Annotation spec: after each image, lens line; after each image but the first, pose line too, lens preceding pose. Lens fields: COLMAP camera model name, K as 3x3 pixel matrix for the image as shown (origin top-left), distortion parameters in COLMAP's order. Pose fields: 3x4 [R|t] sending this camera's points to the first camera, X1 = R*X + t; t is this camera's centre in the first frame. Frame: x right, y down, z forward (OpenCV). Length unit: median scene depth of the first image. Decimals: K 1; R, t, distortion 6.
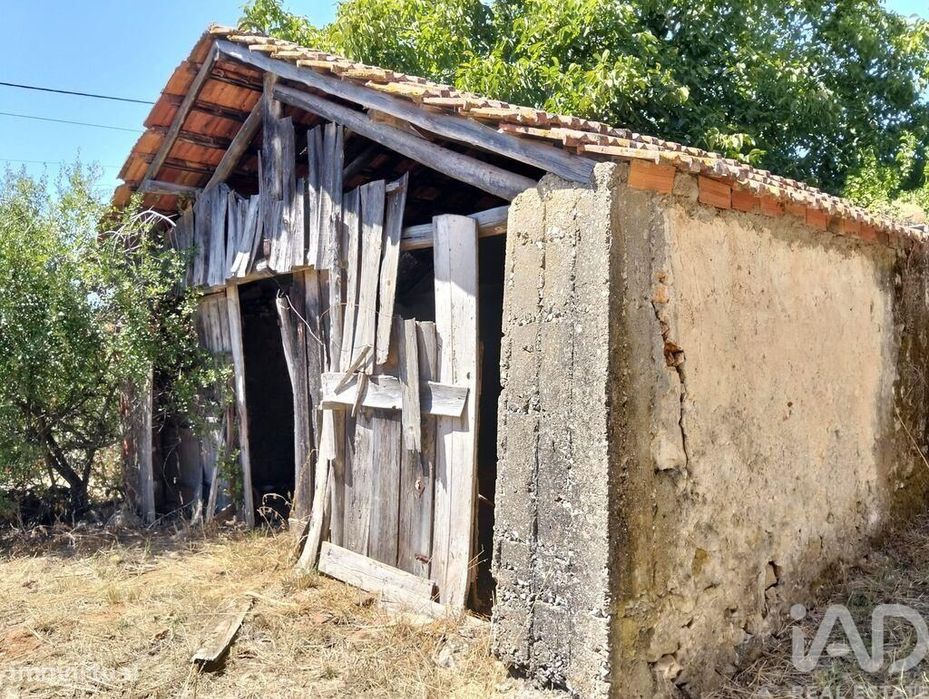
lens RADIAL K [[749.7, 0, 464.5], [0, 749.7, 349.5], [0, 0, 1]] dist [0.107752, -0.290087]
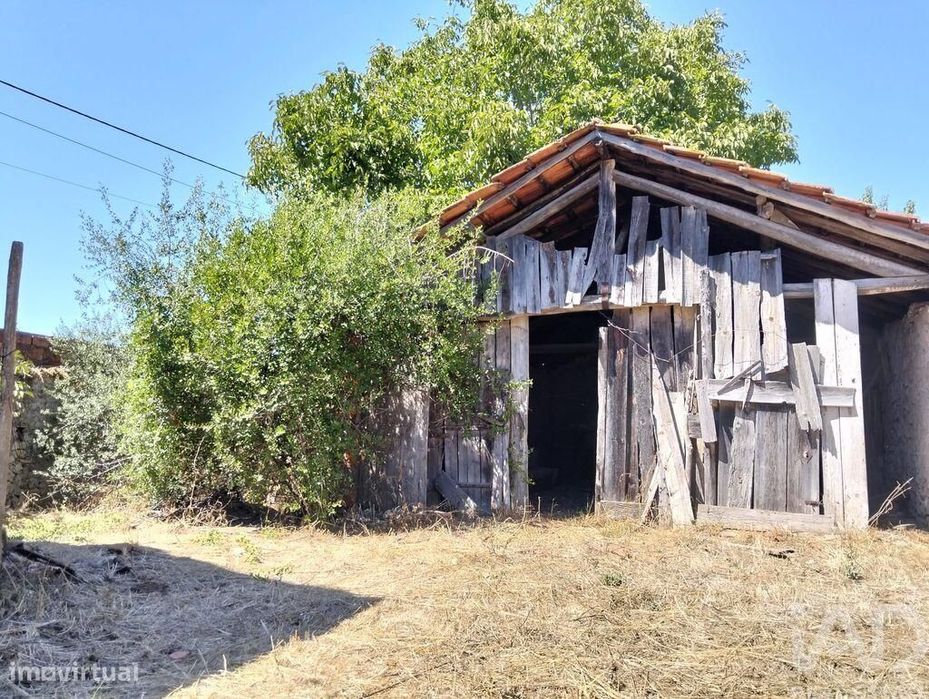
lens RADIAL K [[749.7, 0, 464.5], [0, 749.7, 349.5], [0, 0, 1]] dist [0.107752, -0.290087]
pose [[0.917578, 0.102653, 0.384074, -1.221873], [-0.051514, 0.988644, -0.141171, 0.211708], [-0.394204, 0.109750, 0.912446, -0.111720]]
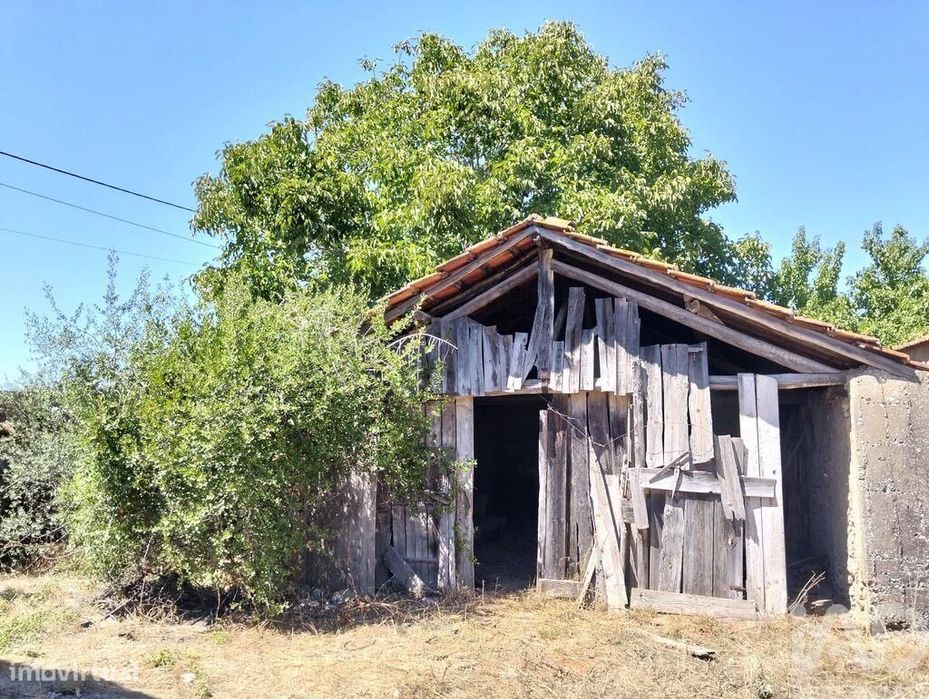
lens RADIAL K [[749.7, 0, 464.5], [0, 749.7, 349.5], [0, 0, 1]] dist [0.107752, -0.290087]
pose [[0.894997, 0.086039, 0.437697, -1.240508], [-0.032788, 0.991257, -0.127810, 0.001414], [-0.444866, 0.100038, 0.889992, -0.196820]]
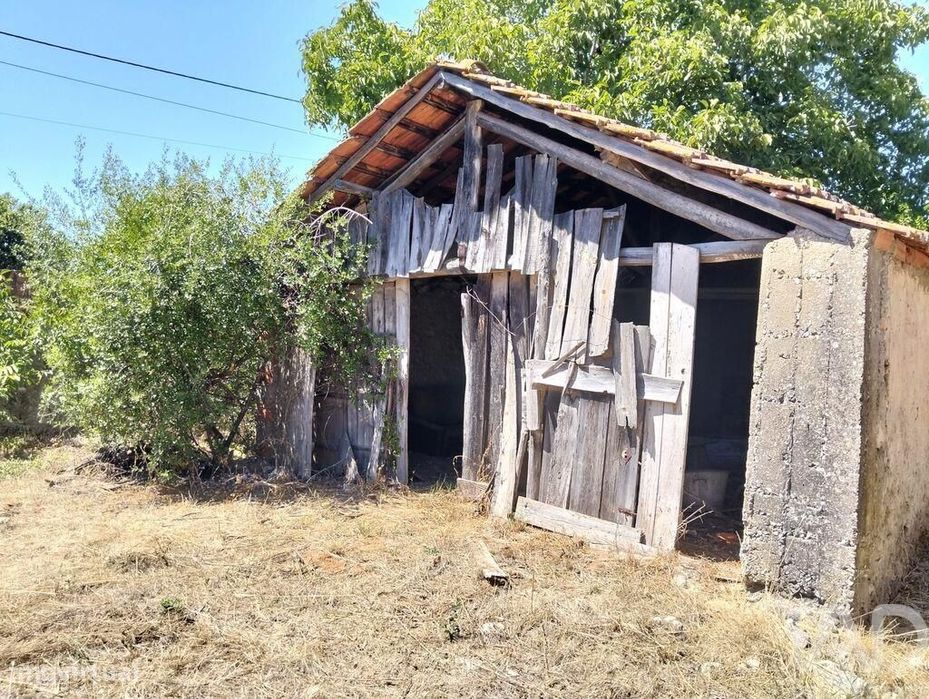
lens RADIAL K [[749.7, 0, 464.5], [0, 749.7, 349.5], [0, 0, 1]] dist [0.107752, -0.290087]
pose [[0.994196, 0.071210, 0.080649, -0.426210], [-0.072311, 0.997324, 0.010814, 0.010126], [-0.079663, -0.016583, 0.996684, -0.228466]]
